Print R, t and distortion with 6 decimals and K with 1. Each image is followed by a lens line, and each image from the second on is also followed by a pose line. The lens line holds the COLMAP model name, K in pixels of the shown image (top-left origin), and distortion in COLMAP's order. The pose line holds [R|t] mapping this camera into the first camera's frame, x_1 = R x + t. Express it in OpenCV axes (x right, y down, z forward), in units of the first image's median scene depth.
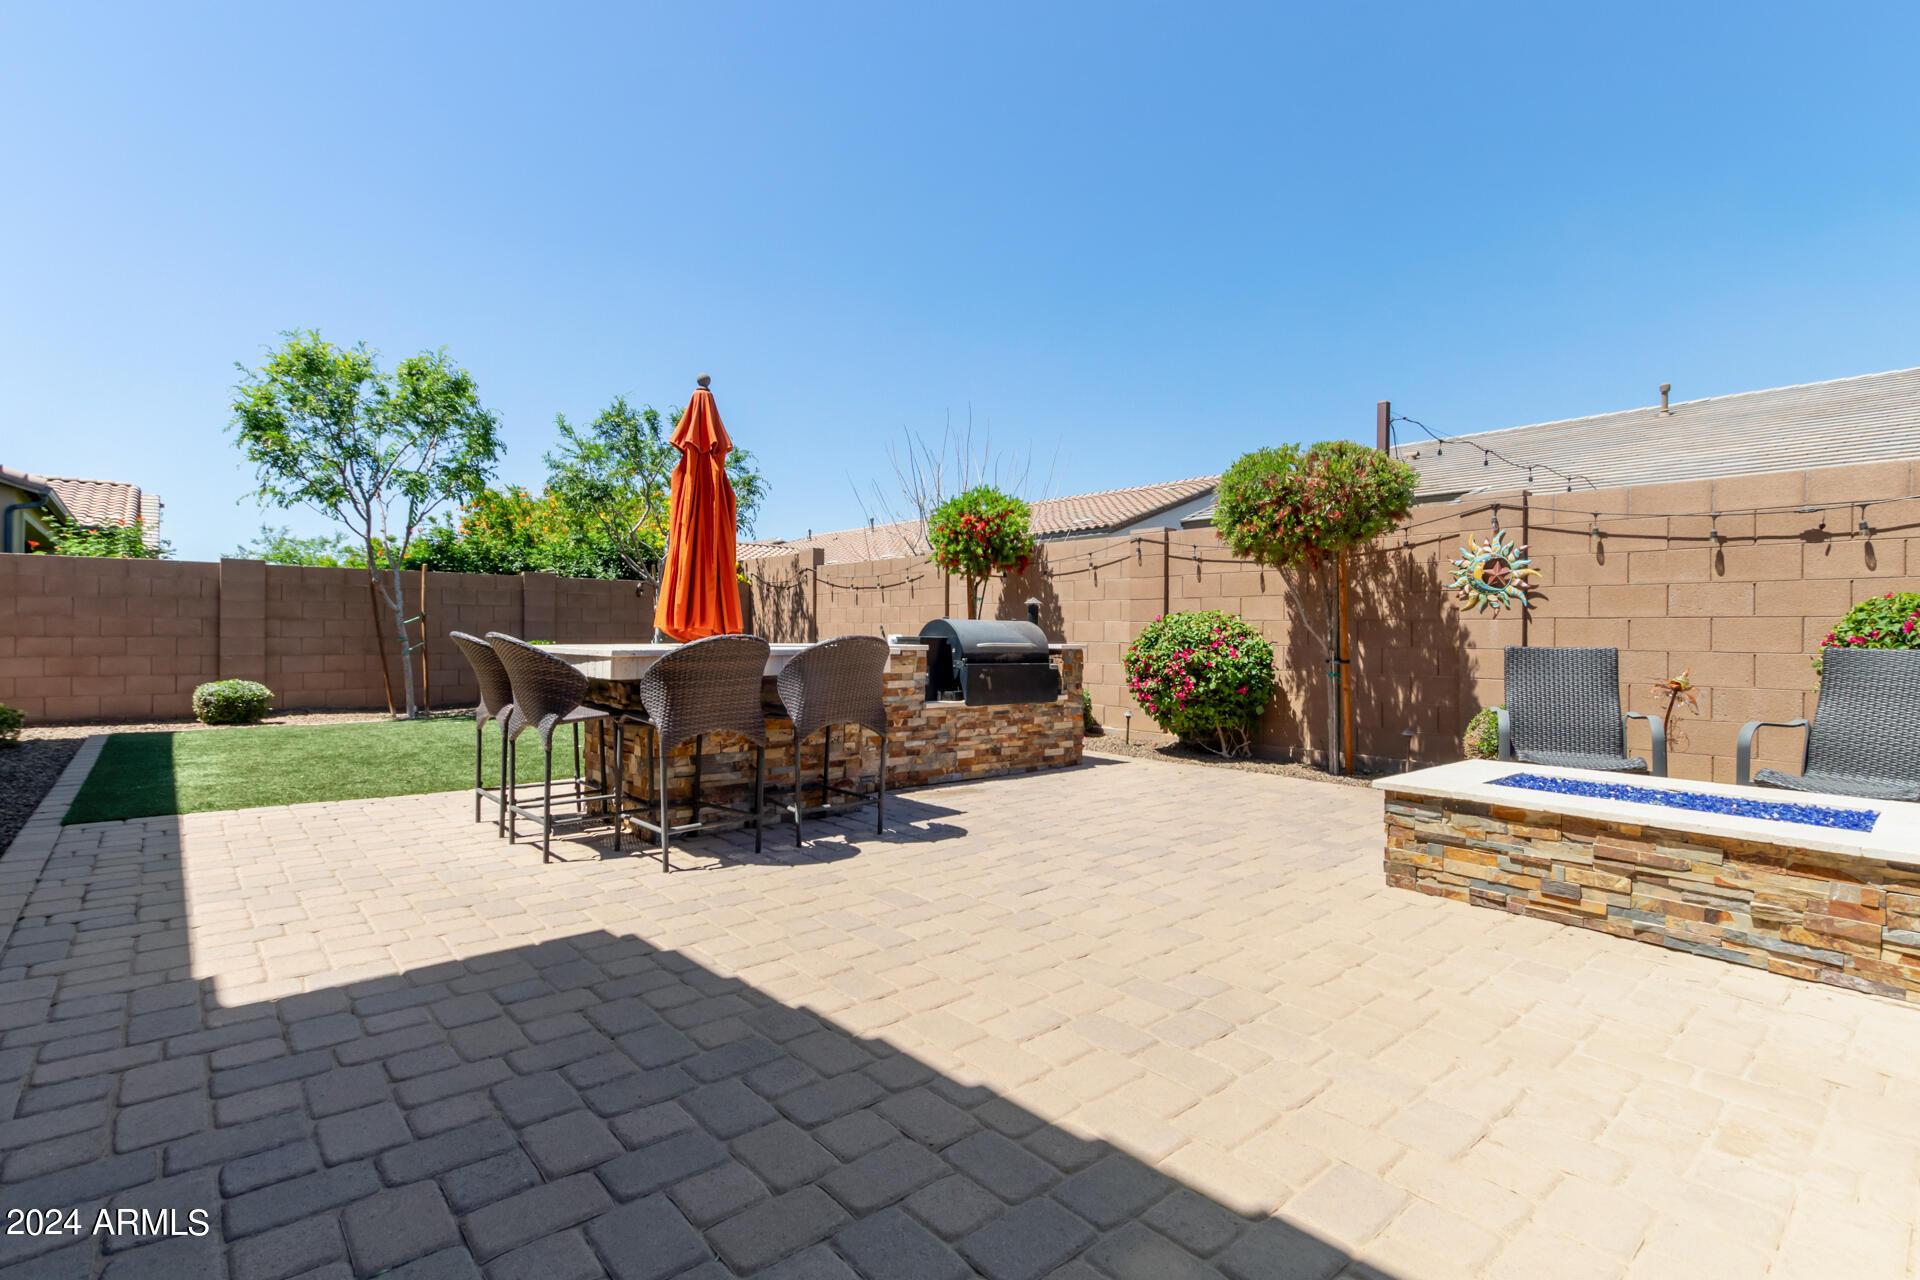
lens RADIAL K [[904.5, 0, 956.6], [0, 904.5, 637.6], [0, 0, 1]] dist [0.005238, -0.000270]
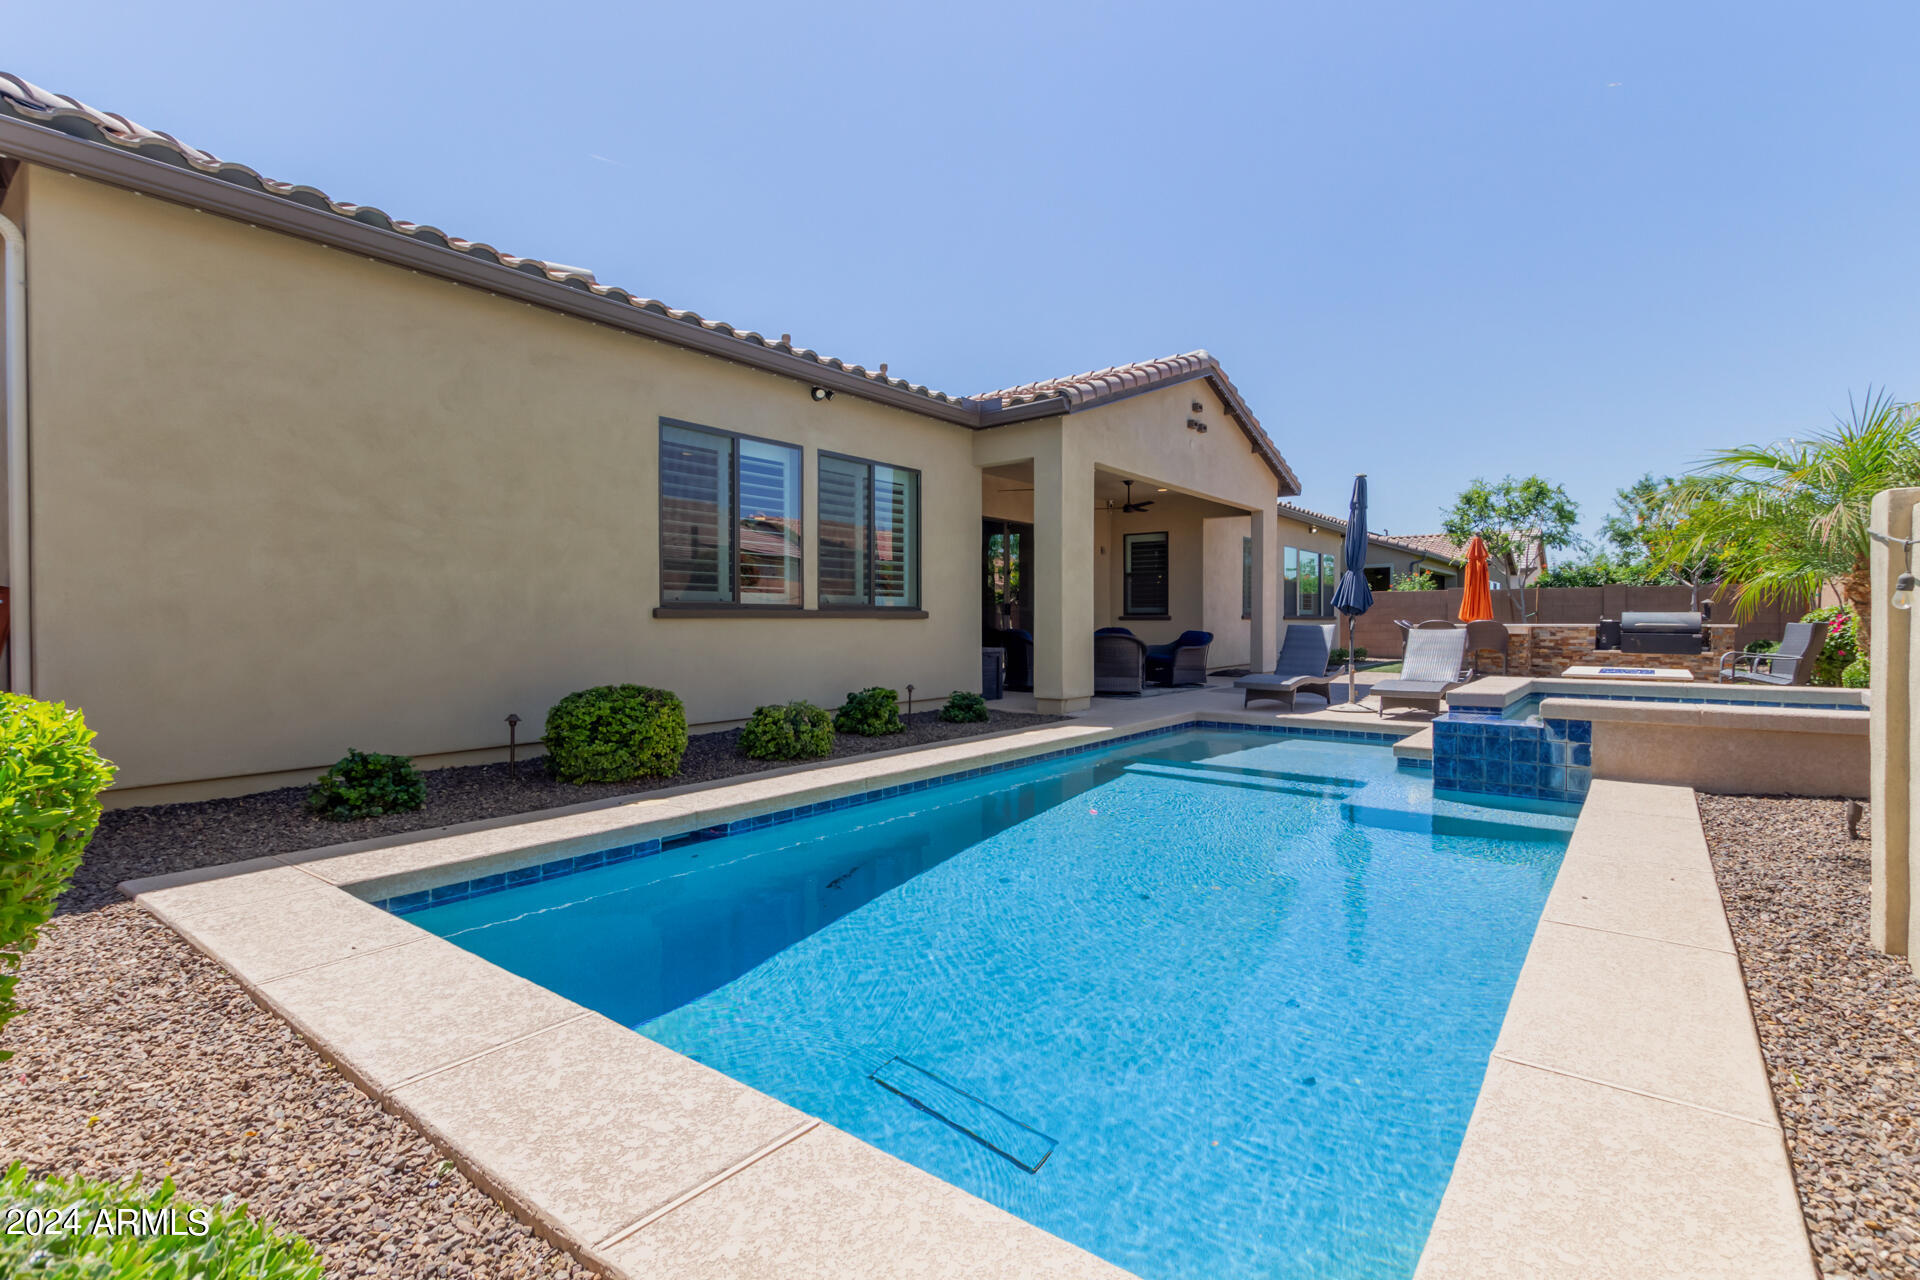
lens RADIAL K [[904.5, 0, 958.0], [0, 904.5, 642.2], [0, 0, 1]] dist [0.005238, -0.000270]
pose [[0.202499, 0.011697, -0.979213, 1.341006], [0.000007, 0.999929, 0.011946, 0.018991], [0.979283, -0.002426, 0.202484, -0.719117]]
